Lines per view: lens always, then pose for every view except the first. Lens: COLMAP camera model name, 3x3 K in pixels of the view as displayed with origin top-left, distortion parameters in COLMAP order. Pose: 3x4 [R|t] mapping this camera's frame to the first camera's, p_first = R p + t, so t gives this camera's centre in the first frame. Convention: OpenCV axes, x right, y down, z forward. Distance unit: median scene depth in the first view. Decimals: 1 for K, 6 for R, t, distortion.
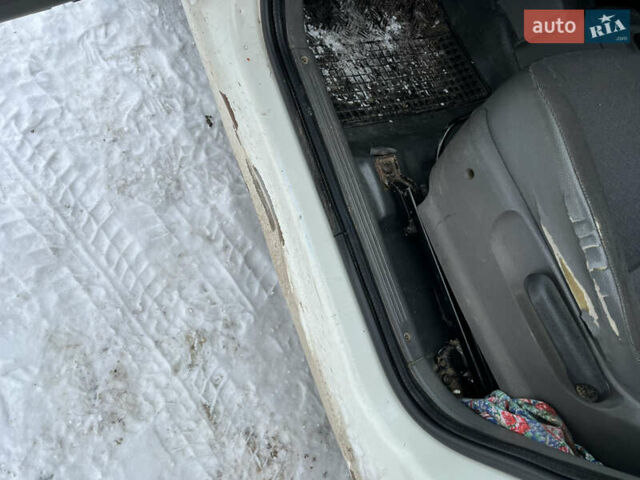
lens RADIAL K [[490.9, 0, 320.5], [0, 490.9, 241.4], [0, 0, 1]] dist [0.033359, -0.027338]
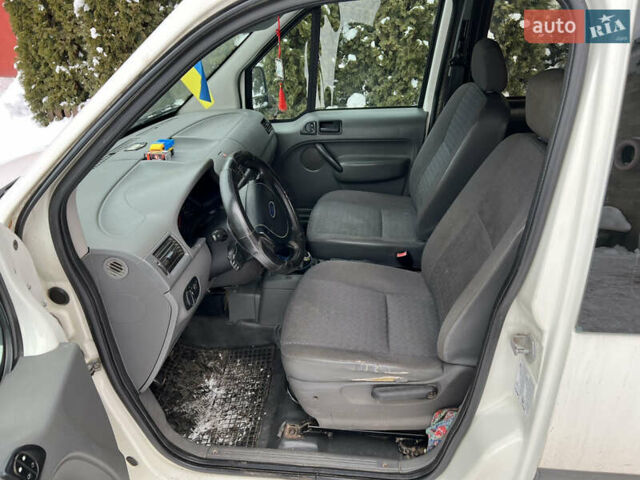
lens RADIAL K [[490.9, 0, 319.1], [0, 490.9, 239.3], [0, 0, 1]] dist [0.033359, -0.027338]
pose [[0.410086, -0.804693, 0.429301, -0.018057], [0.911880, 0.370747, -0.176128, -0.006115], [-0.017433, 0.463698, 0.885822, -0.626734]]
